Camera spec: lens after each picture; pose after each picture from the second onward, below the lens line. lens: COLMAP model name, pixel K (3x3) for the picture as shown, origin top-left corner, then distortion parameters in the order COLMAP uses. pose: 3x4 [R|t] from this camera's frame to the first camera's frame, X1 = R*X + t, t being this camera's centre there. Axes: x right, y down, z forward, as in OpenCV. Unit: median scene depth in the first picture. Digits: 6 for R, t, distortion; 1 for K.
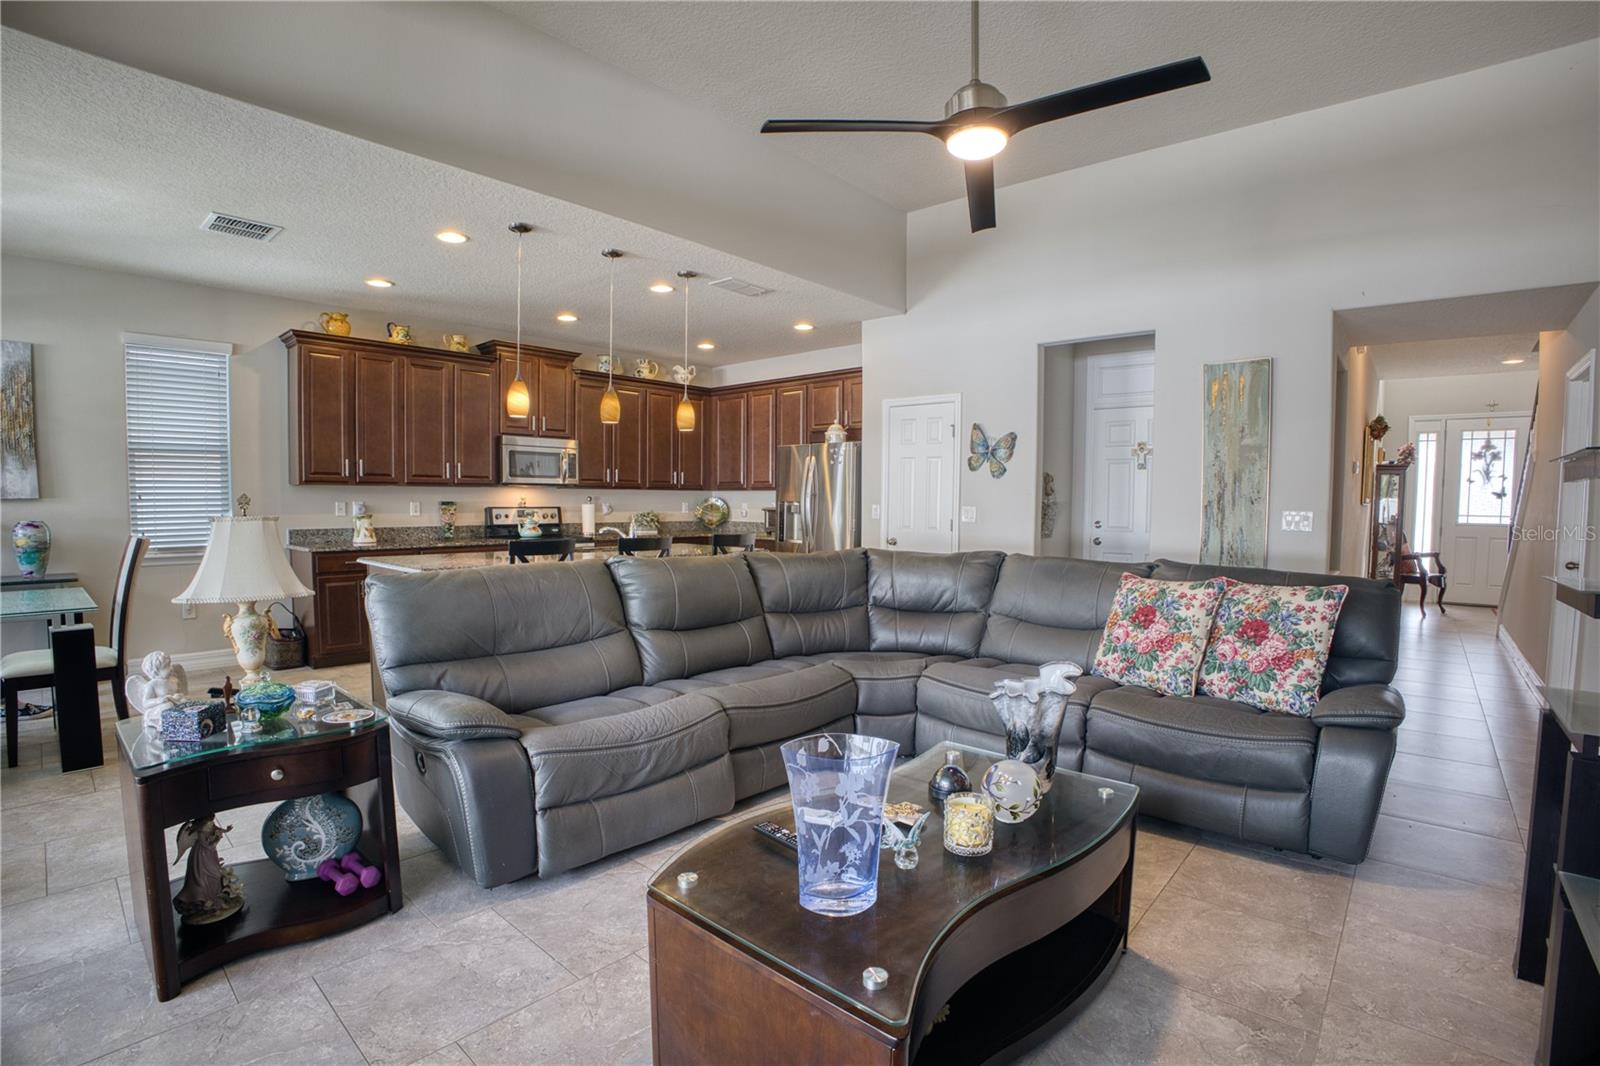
lens RADIAL K [[750.4, 0, 800.0], [0, 750.4, 533.0], [0, 0, 1]] dist [-0.084871, 0.000101]
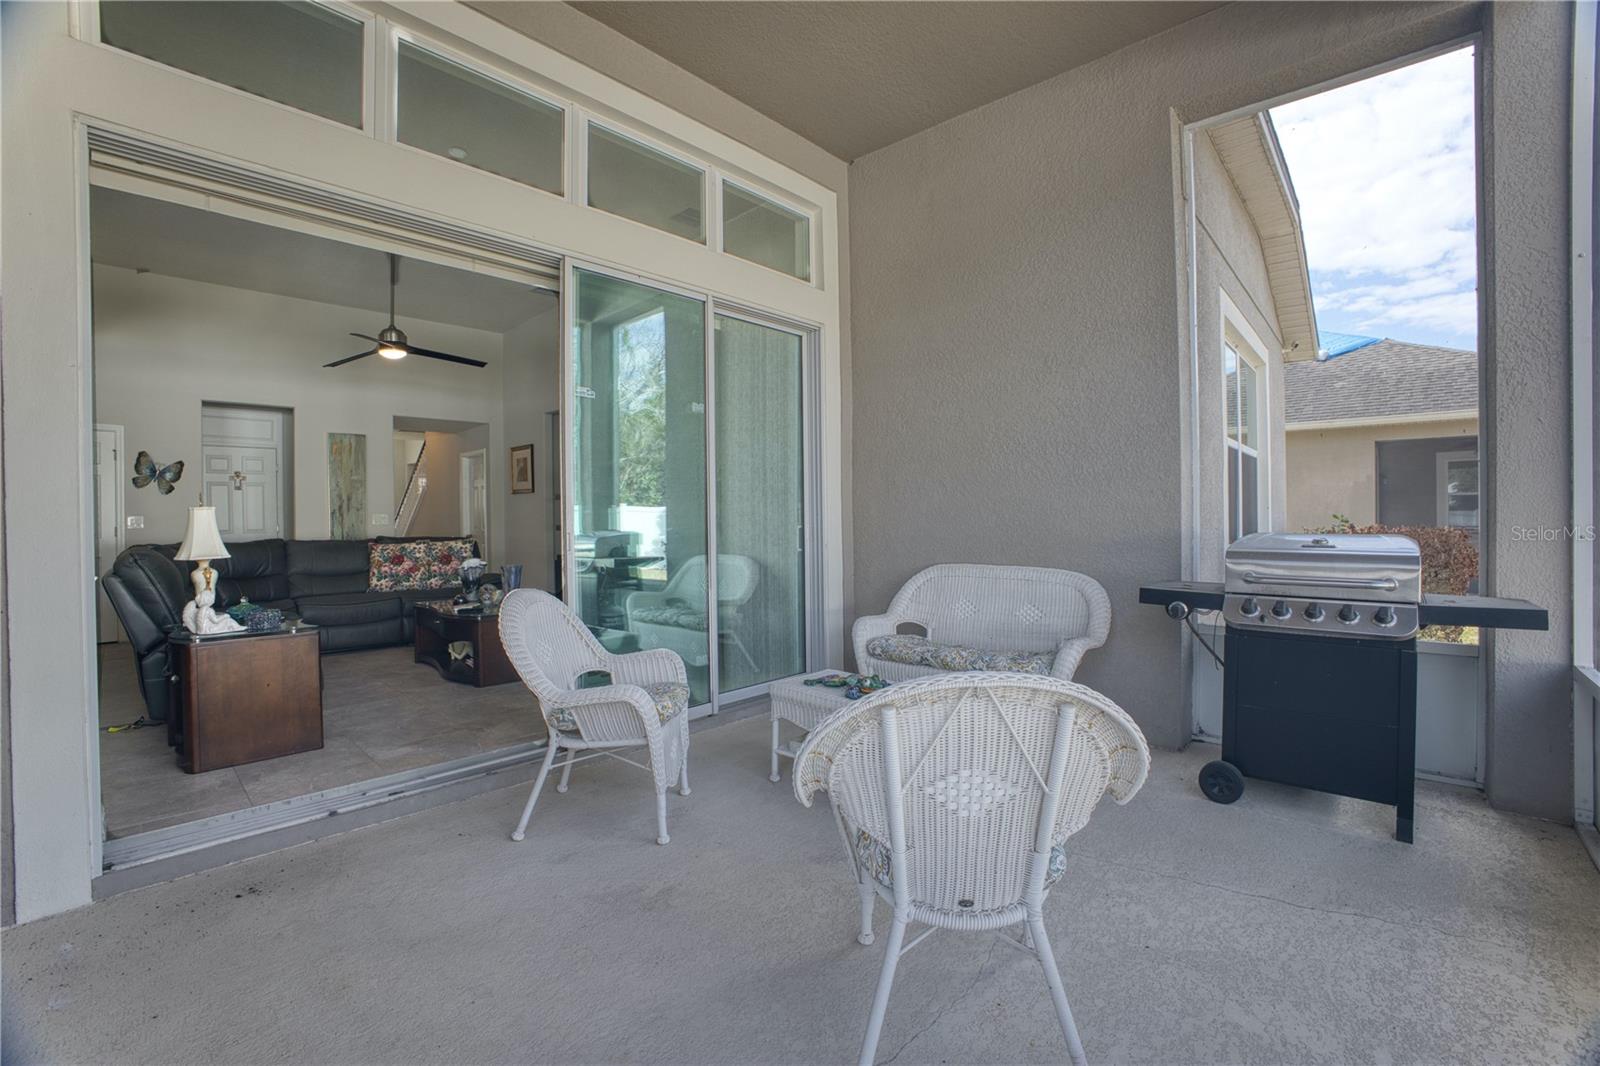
lens RADIAL K [[692.3, 0, 800.0], [0, 692.3, 533.0], [0, 0, 1]] dist [-0.055141, -0.000201]
pose [[0.039817, -0.030174, 0.998751, -1.076442], [0.054341, 0.998130, 0.027989, 0.029236], [-0.997728, 0.053158, 0.041382, -0.210196]]
